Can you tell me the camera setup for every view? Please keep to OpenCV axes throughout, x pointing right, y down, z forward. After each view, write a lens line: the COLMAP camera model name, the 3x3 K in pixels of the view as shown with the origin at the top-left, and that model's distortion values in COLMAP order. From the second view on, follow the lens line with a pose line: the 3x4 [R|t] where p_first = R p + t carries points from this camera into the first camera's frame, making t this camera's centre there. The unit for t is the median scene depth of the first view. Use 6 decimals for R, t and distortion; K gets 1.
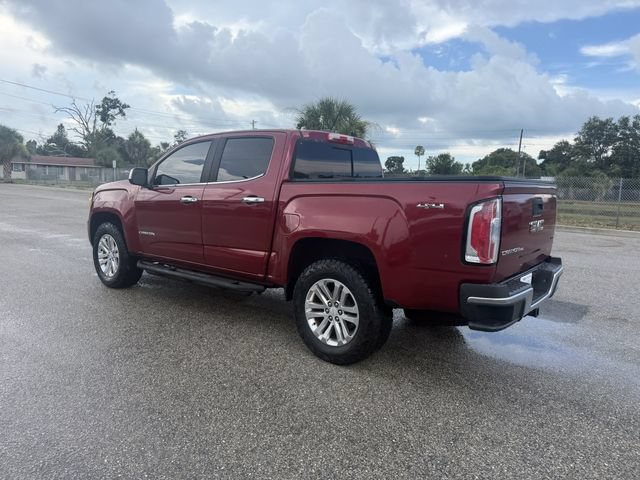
lens RADIAL K [[451.0, 0, 318.6], [0, 451.0, 241.9], [0, 0, 1]] dist [0.038537, -0.061973]
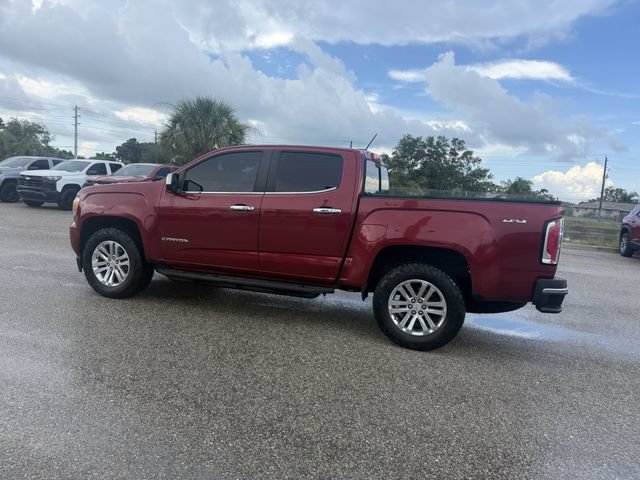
lens RADIAL K [[451.0, 0, 319.5], [0, 451.0, 243.5], [0, 0, 1]] dist [0.038537, -0.061973]
pose [[0.931979, -0.005759, 0.362465, -0.566866], [0.005032, 0.999983, 0.002949, -0.016724], [-0.362476, -0.000925, 0.931993, -0.022622]]
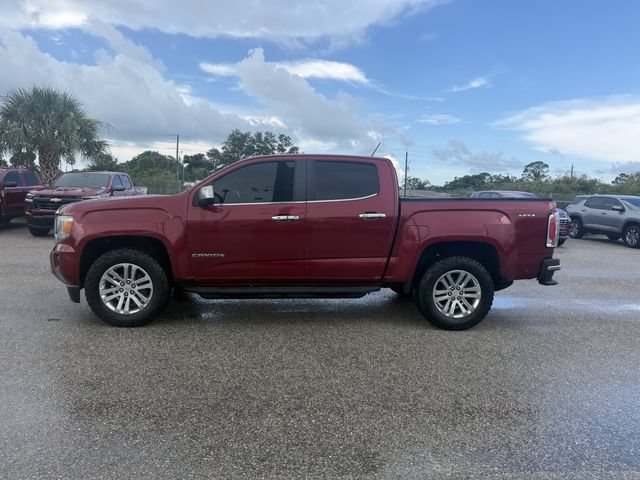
lens RADIAL K [[451.0, 0, 320.1], [0, 451.0, 244.1], [0, 0, 1]] dist [0.038537, -0.061973]
pose [[0.728093, -0.081533, 0.680612, -1.074031], [0.080948, 0.996180, 0.032741, -0.069410], [-0.680682, 0.031256, 0.731912, 0.222227]]
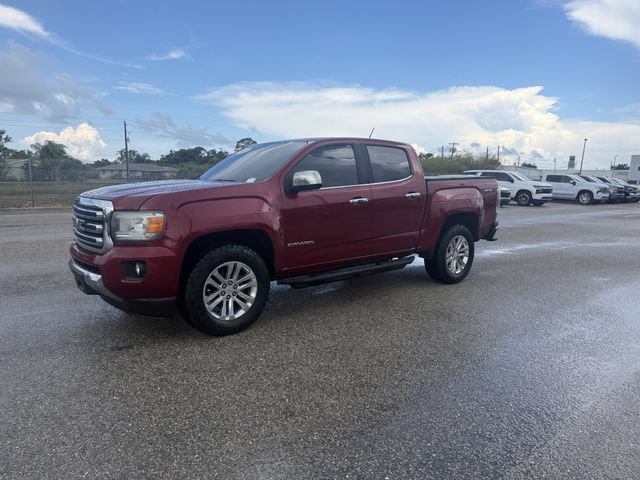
lens RADIAL K [[451.0, 0, 323.5], [0, 451.0, 245.0], [0, 0, 1]] dist [0.038537, -0.061973]
pose [[0.193755, -0.173200, 0.965640, -1.563630], [0.114822, 0.981531, 0.153012, -0.186998], [-0.974307, 0.081230, 0.210064, 0.994570]]
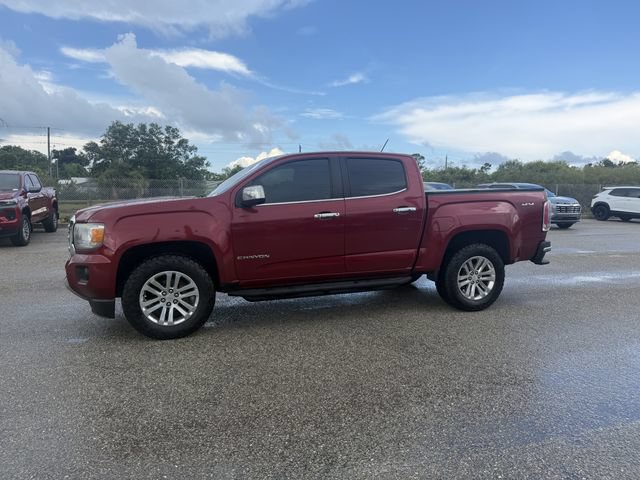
lens RADIAL K [[451.0, 0, 320.9], [0, 451.0, 246.8], [0, 0, 1]] dist [0.038537, -0.061973]
pose [[0.540667, -0.132403, 0.830752, -1.341308], [0.123341, 0.989341, 0.077406, -0.118577], [-0.832146, 0.060615, 0.551234, 0.509295]]
